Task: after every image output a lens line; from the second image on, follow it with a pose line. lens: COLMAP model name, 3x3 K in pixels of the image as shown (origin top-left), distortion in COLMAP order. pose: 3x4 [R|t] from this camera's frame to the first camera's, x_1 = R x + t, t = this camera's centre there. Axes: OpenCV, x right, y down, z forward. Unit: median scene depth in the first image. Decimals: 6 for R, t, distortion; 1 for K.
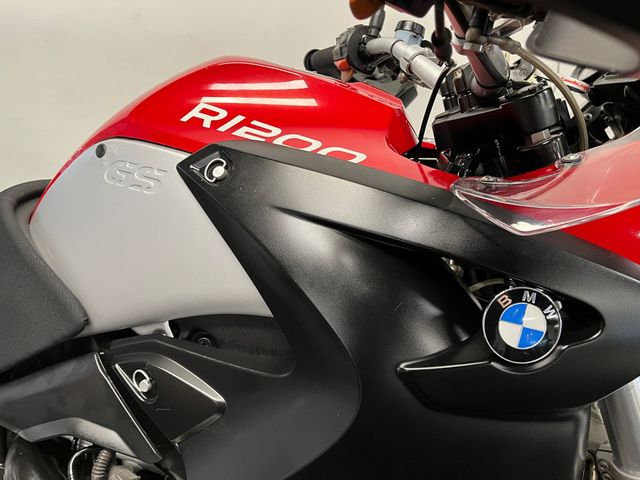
lens RADIAL K [[483.6, 0, 325.0], [0, 483.6, 243.9], [0, 0, 1]] dist [0.075296, -0.098113]
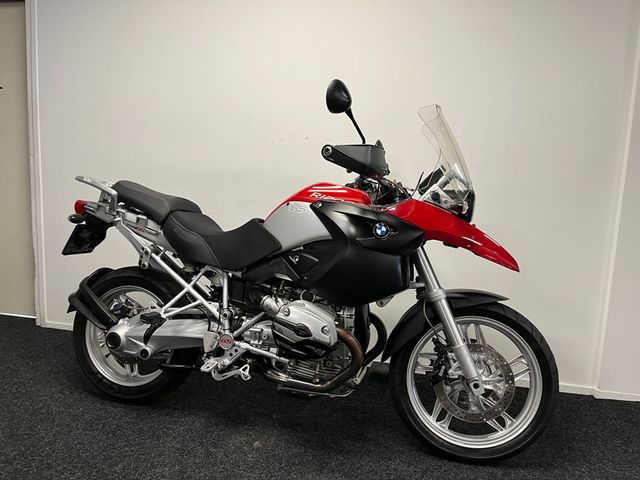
lens RADIAL K [[483.6, 0, 324.1], [0, 483.6, 244.4], [0, 0, 1]] dist [0.075296, -0.098113]
pose [[0.993972, 0.022895, -0.107218, 0.264131], [-0.051566, 0.960655, -0.272914, 1.236523], [0.096751, 0.276798, 0.956045, -2.741821]]
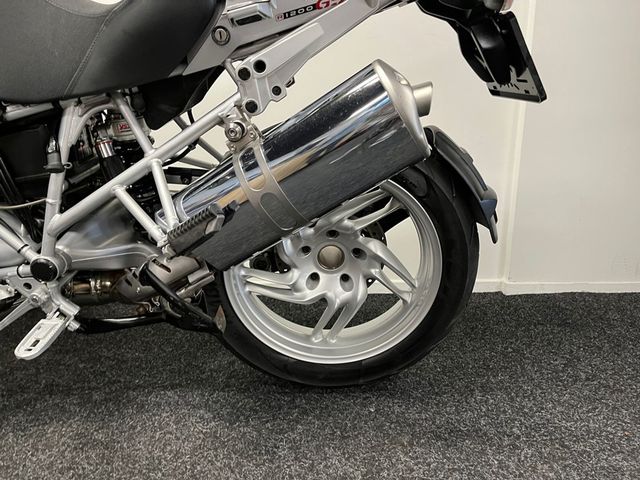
lens RADIAL K [[483.6, 0, 317.6], [0, 483.6, 234.4], [0, 0, 1]] dist [0.075296, -0.098113]
pose [[0.992766, -0.070238, 0.097382, 0.986196], [0.084889, 0.984174, -0.155552, 1.236625], [-0.084915, 0.162693, 0.983016, -0.369149]]
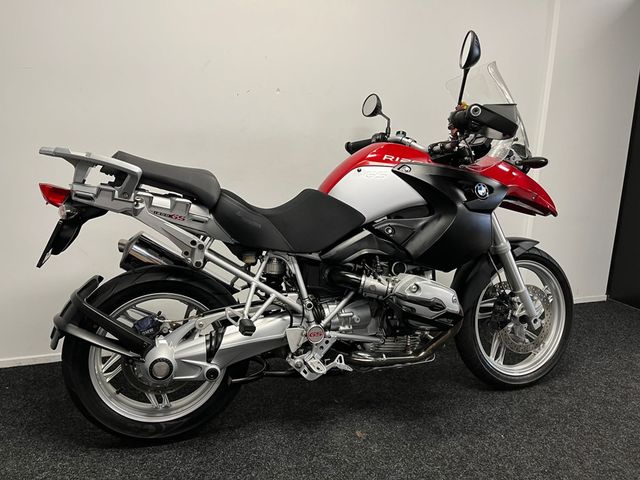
lens RADIAL K [[483.6, 0, 315.6], [0, 483.6, 243.8], [0, 0, 1]] dist [0.075296, -0.098113]
pose [[0.911127, -0.111073, 0.396876, -2.315168], [0.178735, 0.974217, -0.137678, 0.785510], [-0.371351, 0.196378, 0.907488, -2.017848]]
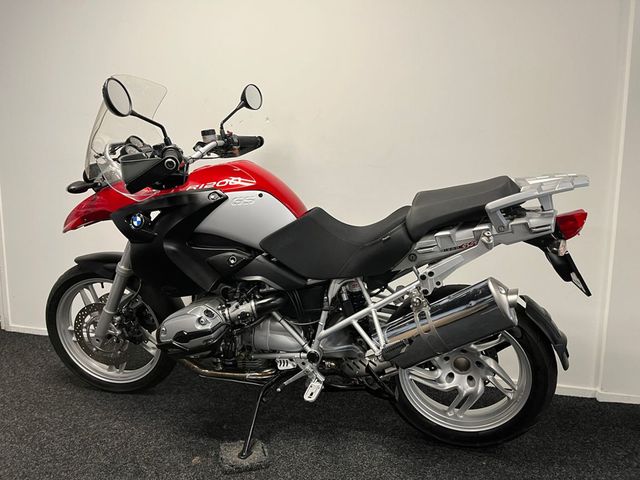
lens RADIAL K [[483.6, 0, 316.6], [0, 483.6, 241.9], [0, 0, 1]] dist [0.075296, -0.098113]
pose [[0.986975, -0.004945, -0.160795, 0.760673], [-0.040040, 0.960522, -0.275308, 1.171374], [0.155809, 0.278161, 0.947813, -2.164410]]
